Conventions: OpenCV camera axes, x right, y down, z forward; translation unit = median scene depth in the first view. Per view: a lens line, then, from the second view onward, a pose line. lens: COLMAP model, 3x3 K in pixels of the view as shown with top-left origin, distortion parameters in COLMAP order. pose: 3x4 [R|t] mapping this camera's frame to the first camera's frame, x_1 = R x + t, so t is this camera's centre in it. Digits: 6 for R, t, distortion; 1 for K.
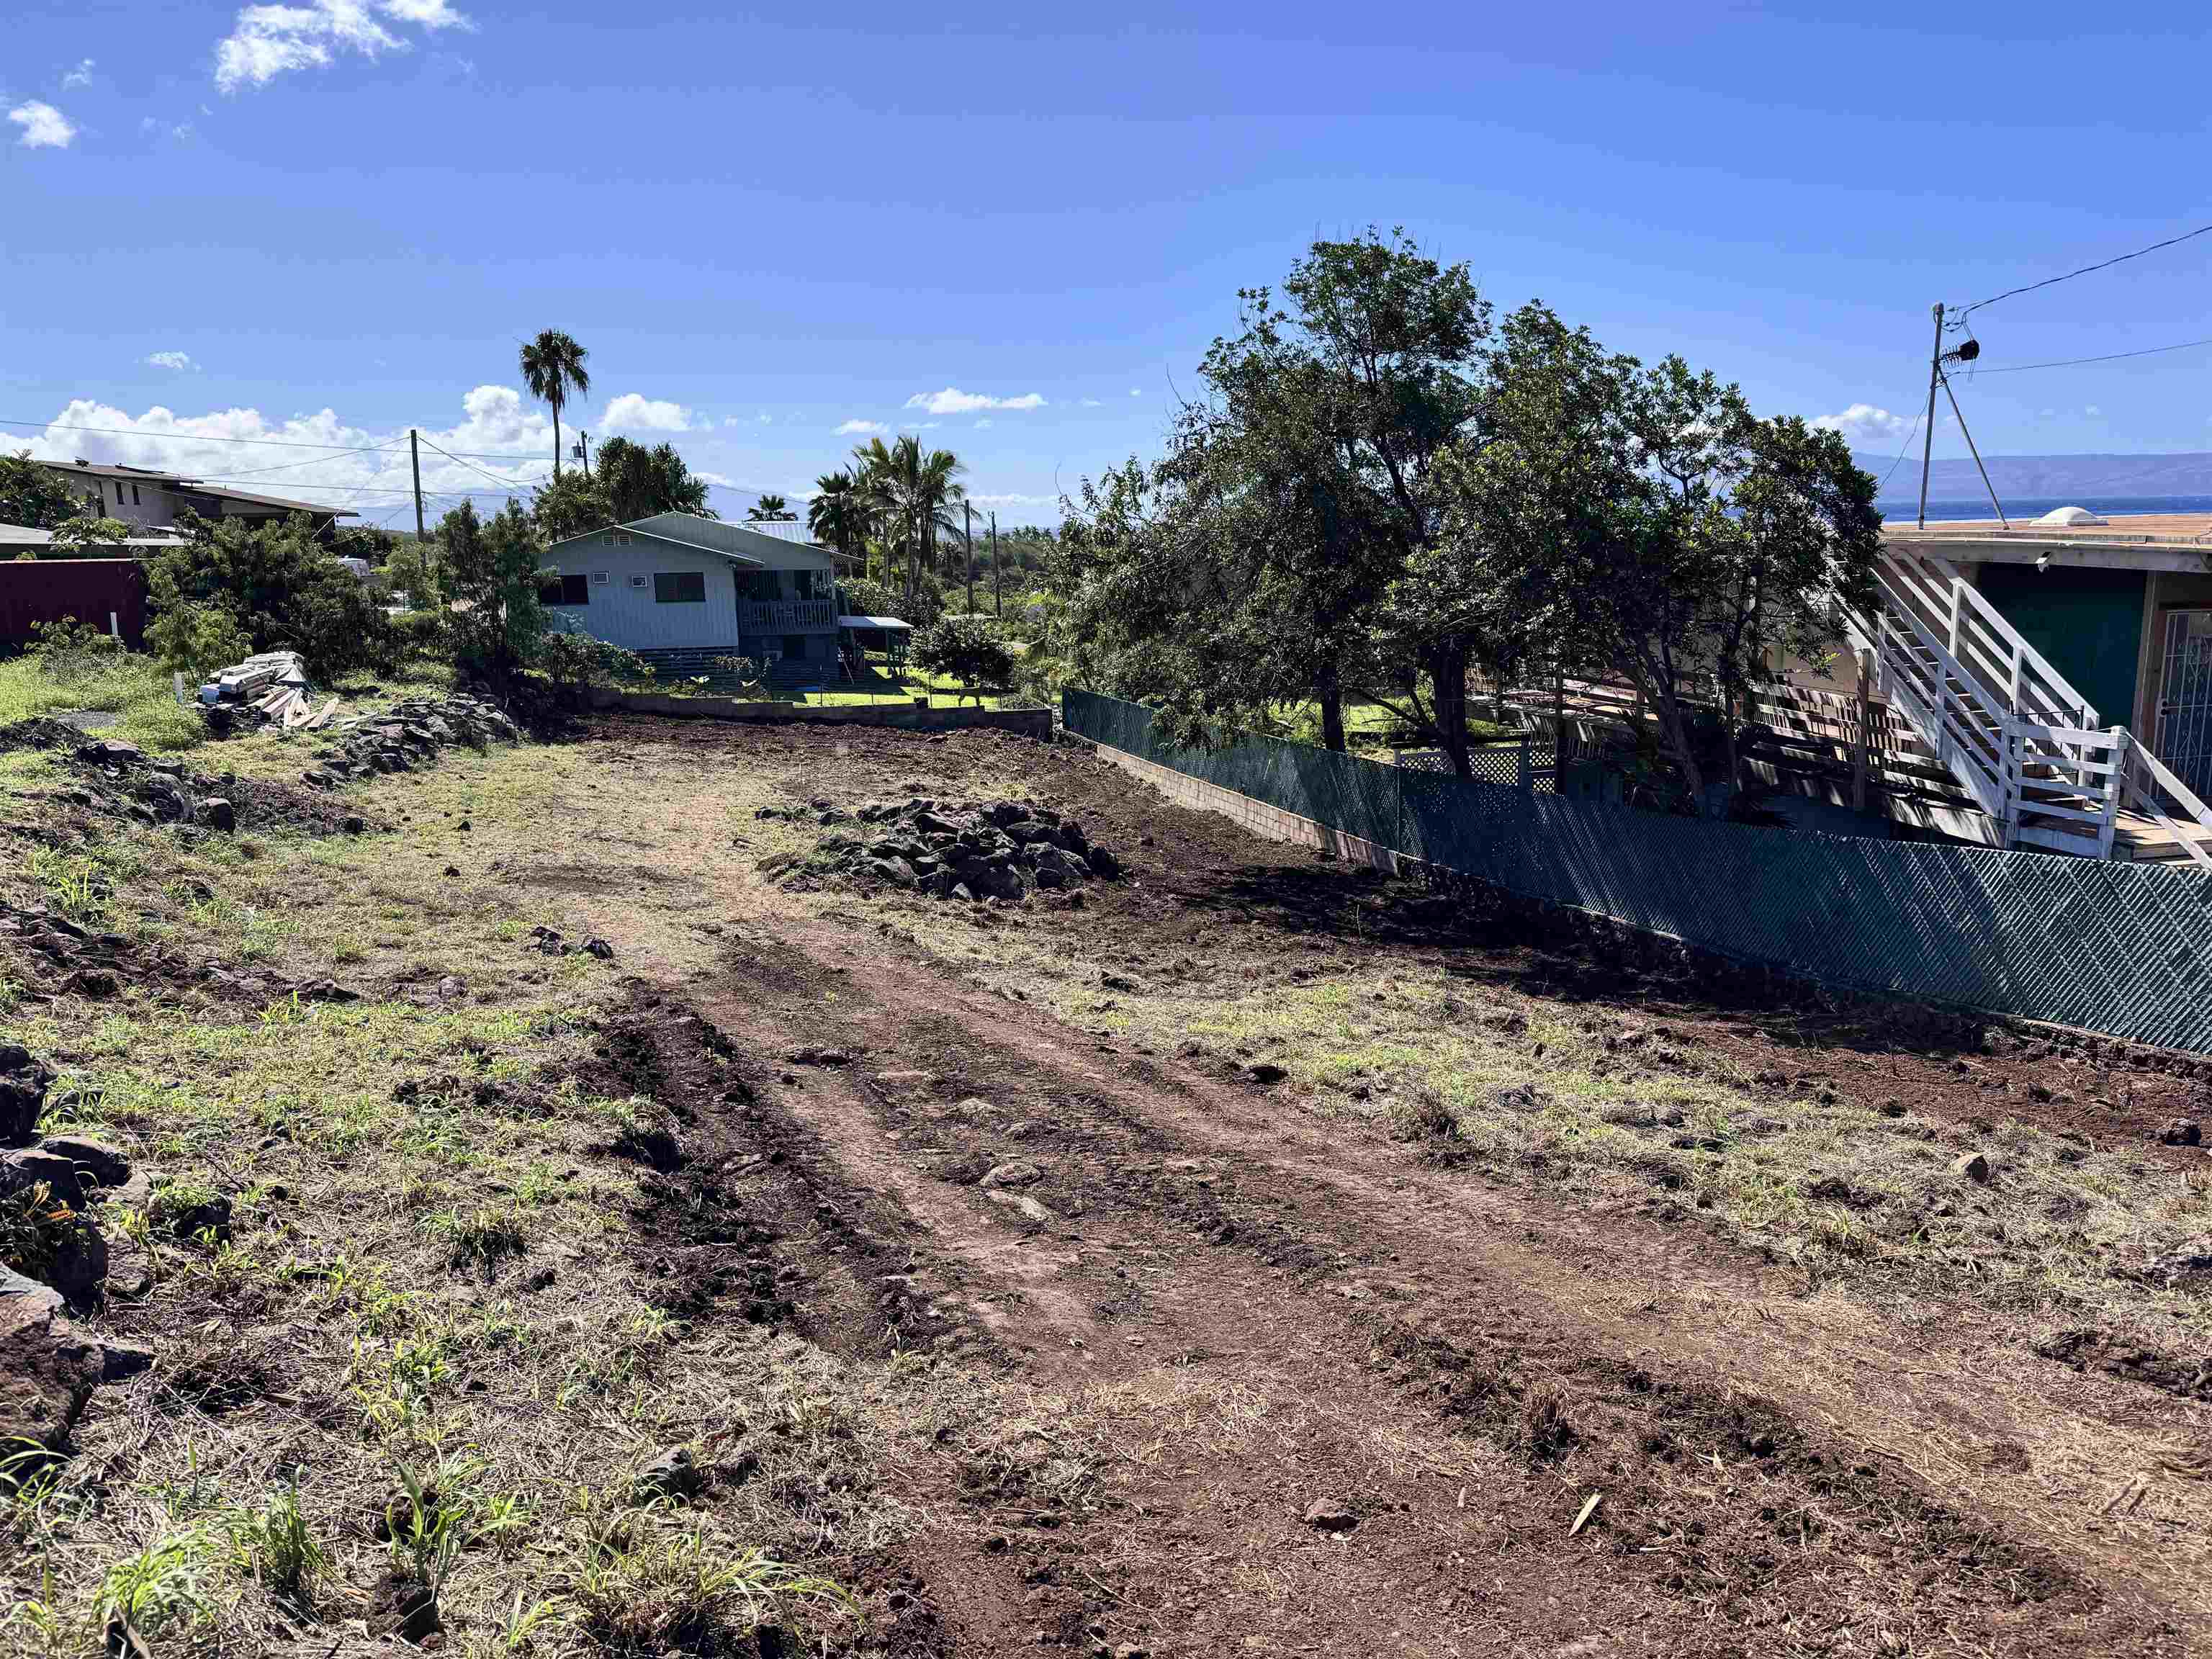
lens RADIAL K [[1538.3, 0, 1119.3], [0, 1538.3, 848.2], [0, 0, 1]] dist [0.004614, -0.012864]
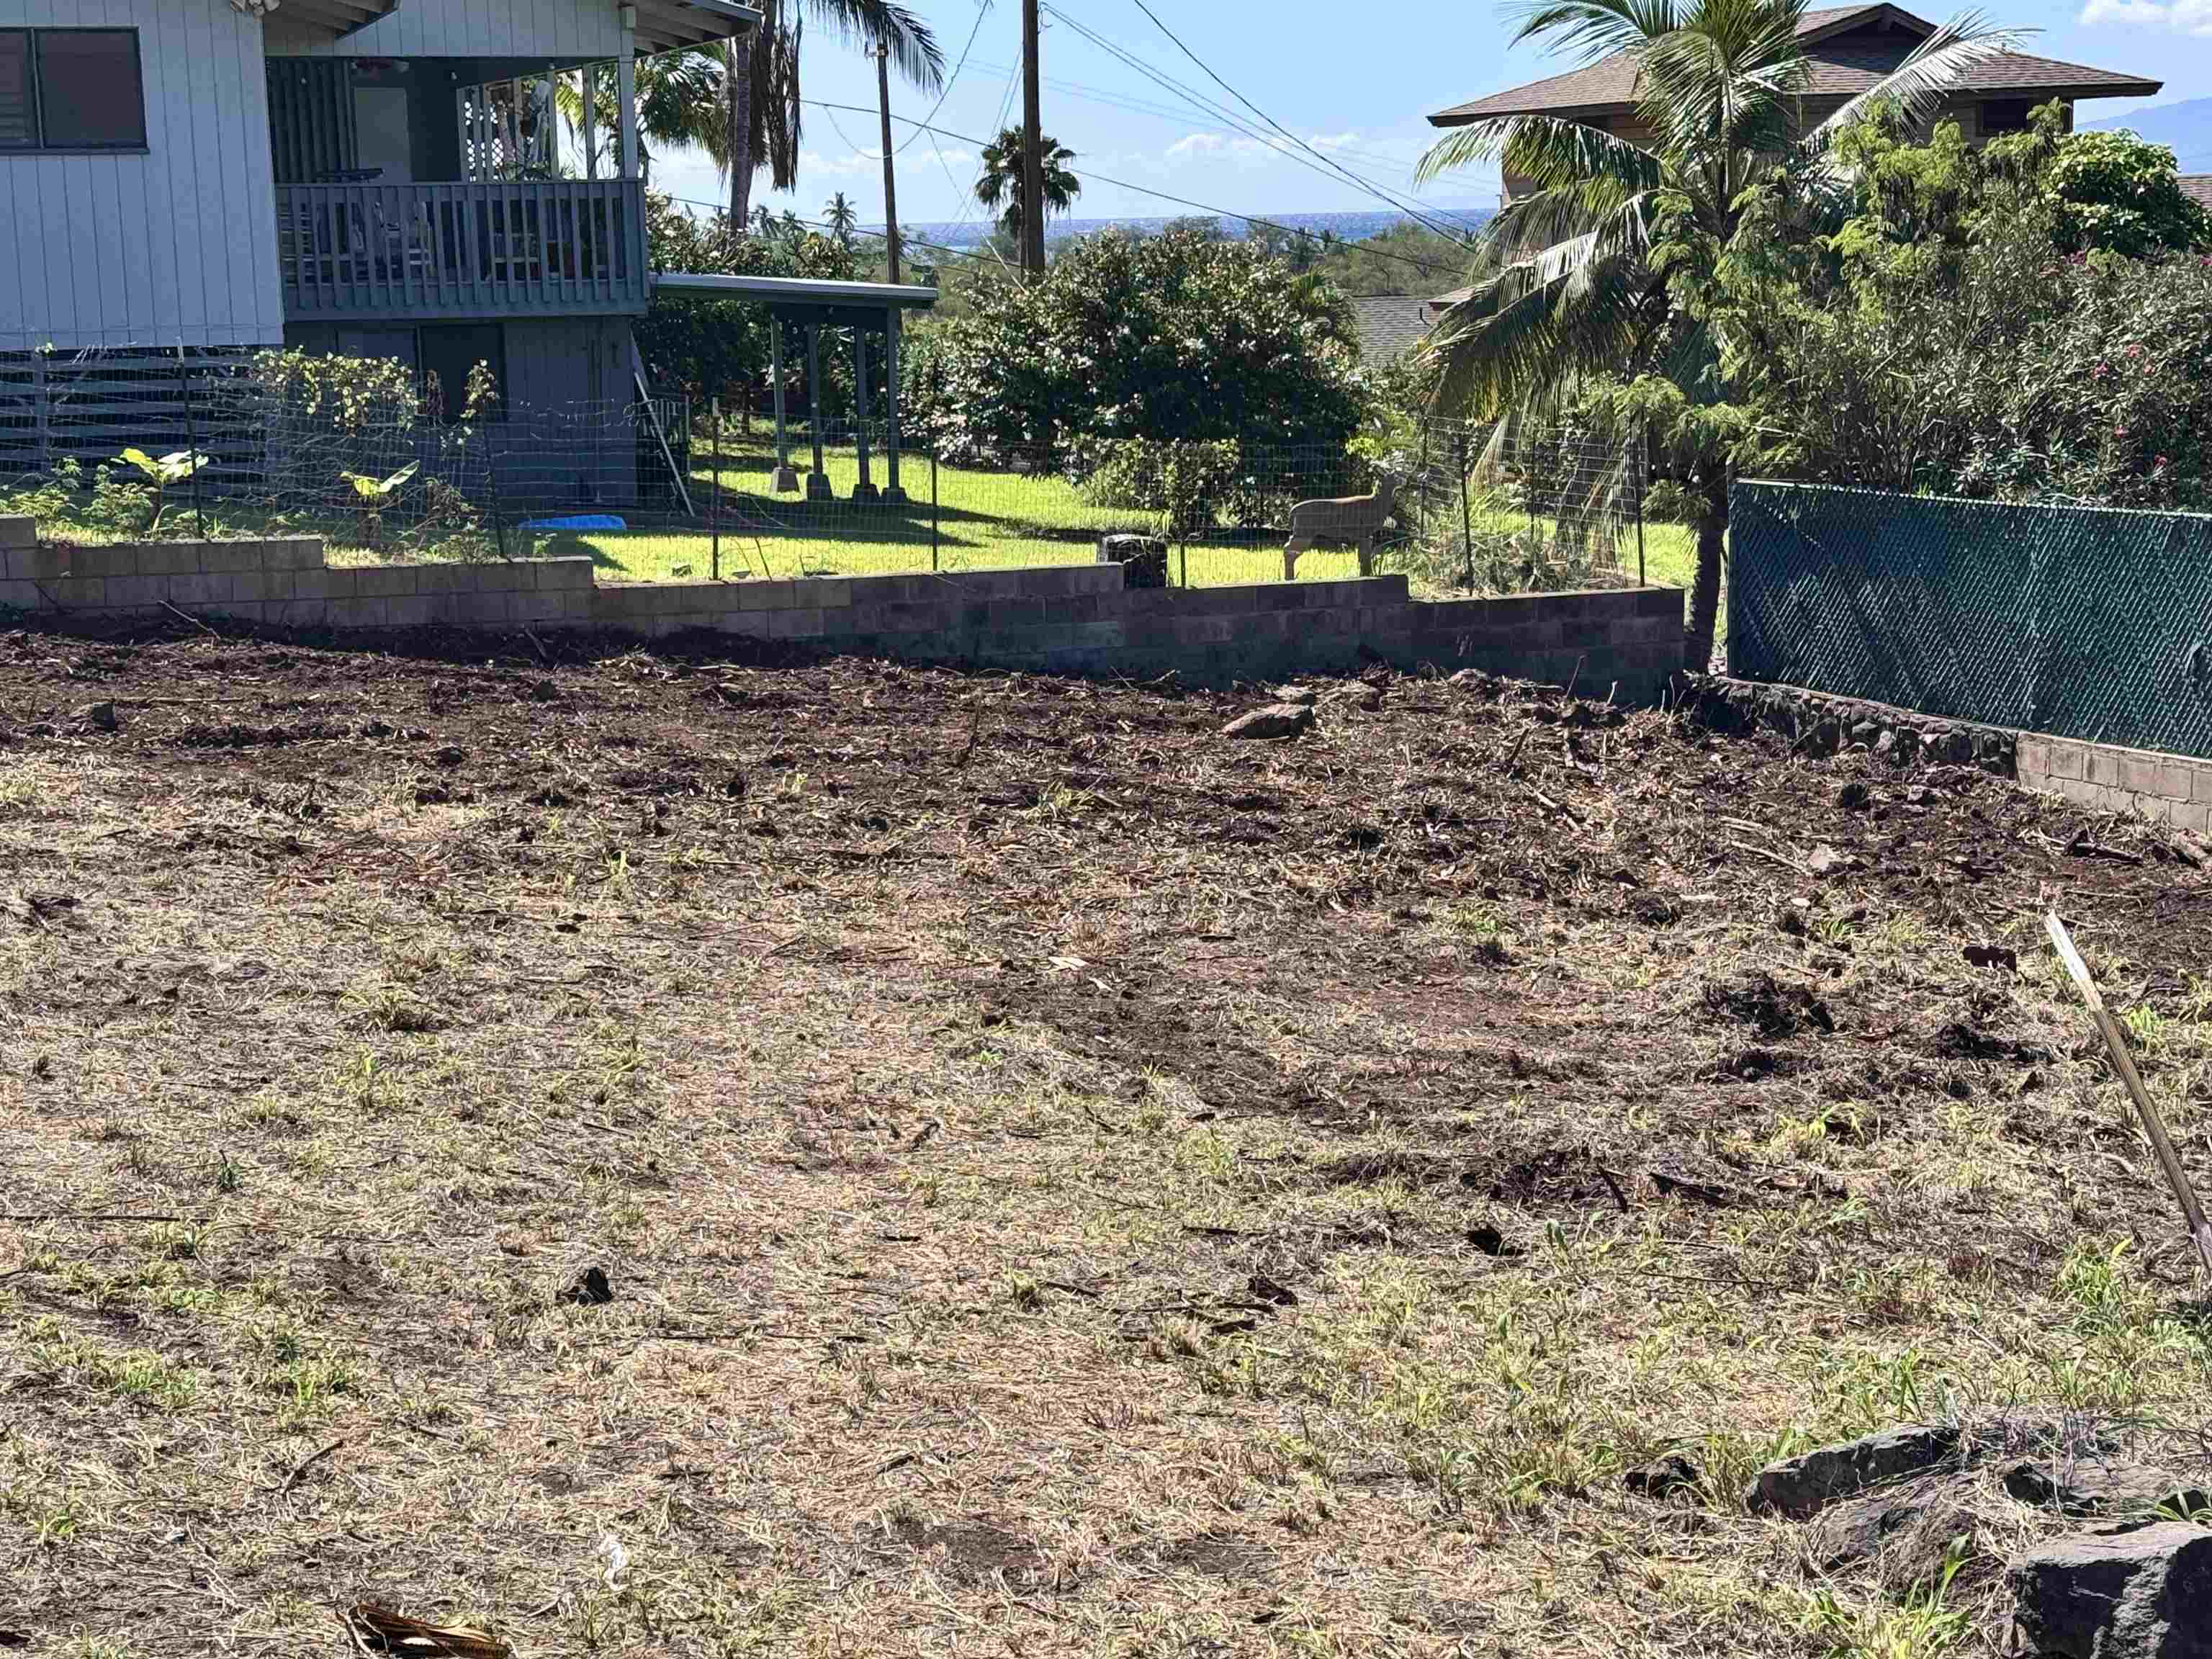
lens RADIAL K [[3771.5, 0, 1095.6], [0, 3771.5, 839.8], [0, 0, 1]] dist [0.167590, 0.000000]
pose [[0.999114, -0.009315, 0.041051, -0.179804], [0.011098, 0.998996, -0.043412, -0.033087], [-0.040606, 0.043829, 0.998213, 0.495022]]
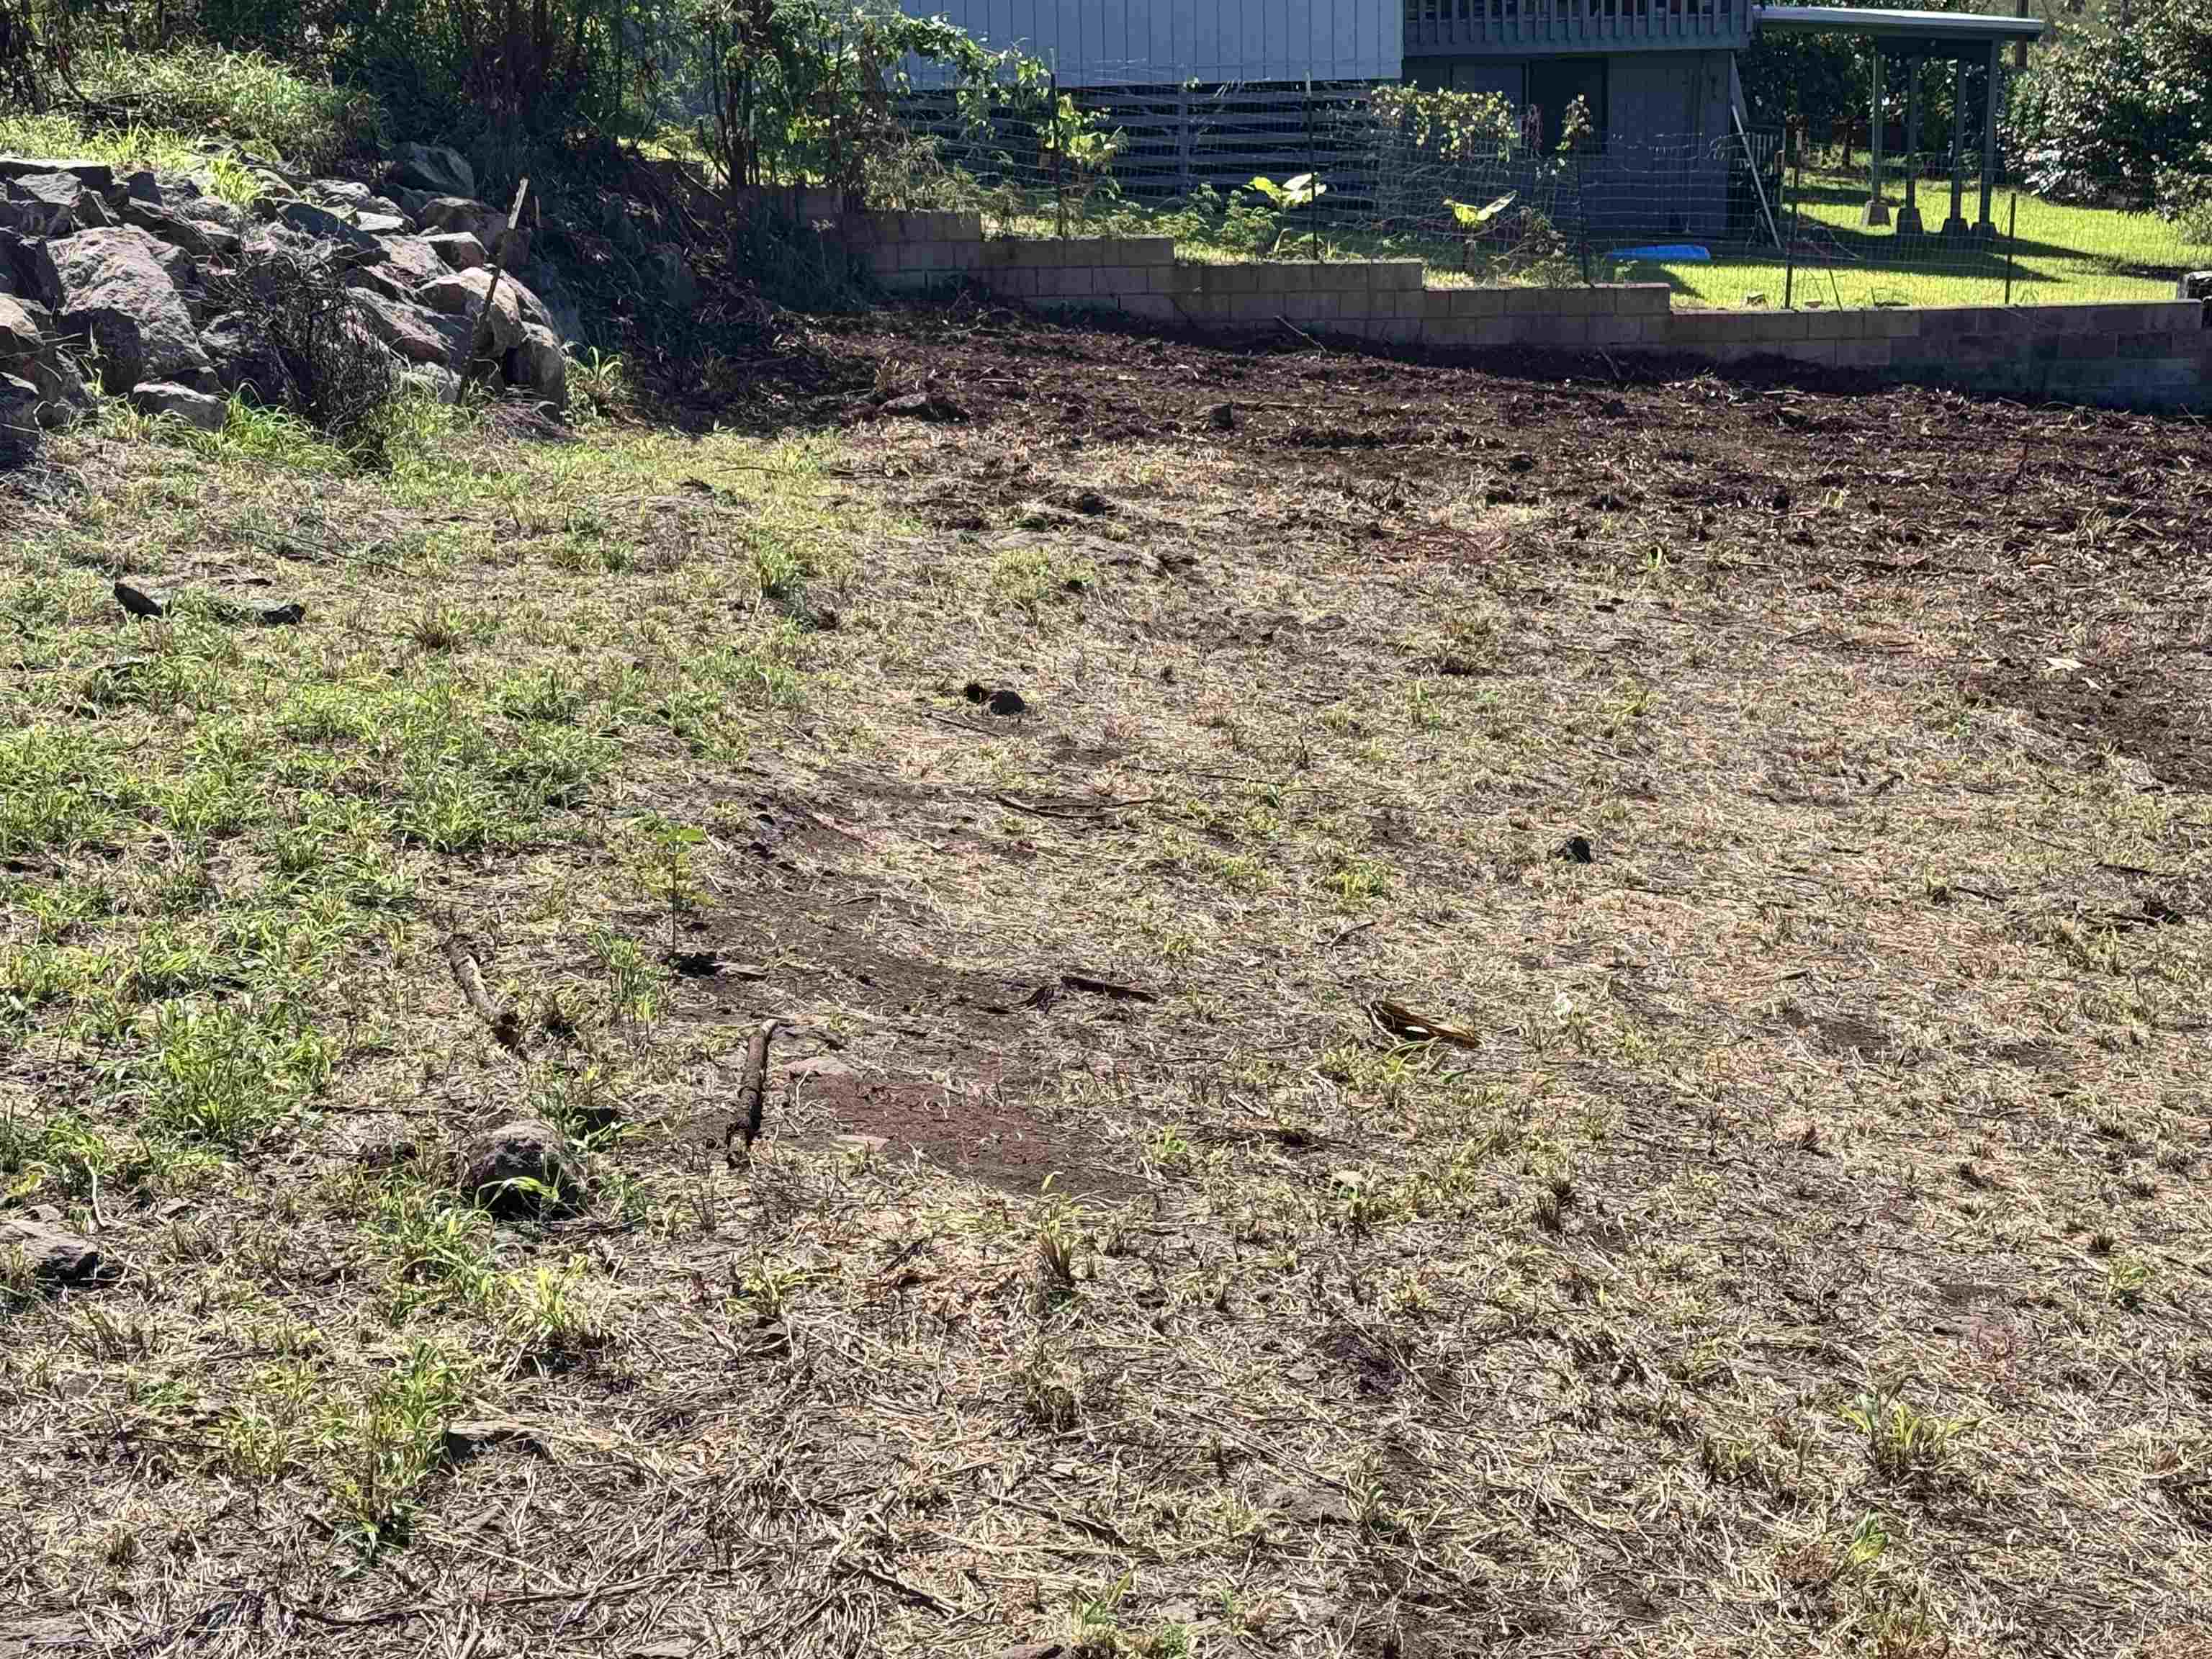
lens RADIAL K [[3771.5, 0, 1114.6], [0, 3771.5, 810.2], [0, 0, 1]] dist [0.167590, 0.000000]
pose [[0.970789, 0.056009, -0.233307, -0.171153], [-0.051930, 0.998372, 0.023596, -0.026723], [0.234249, -0.010791, 0.972117, 0.452279]]
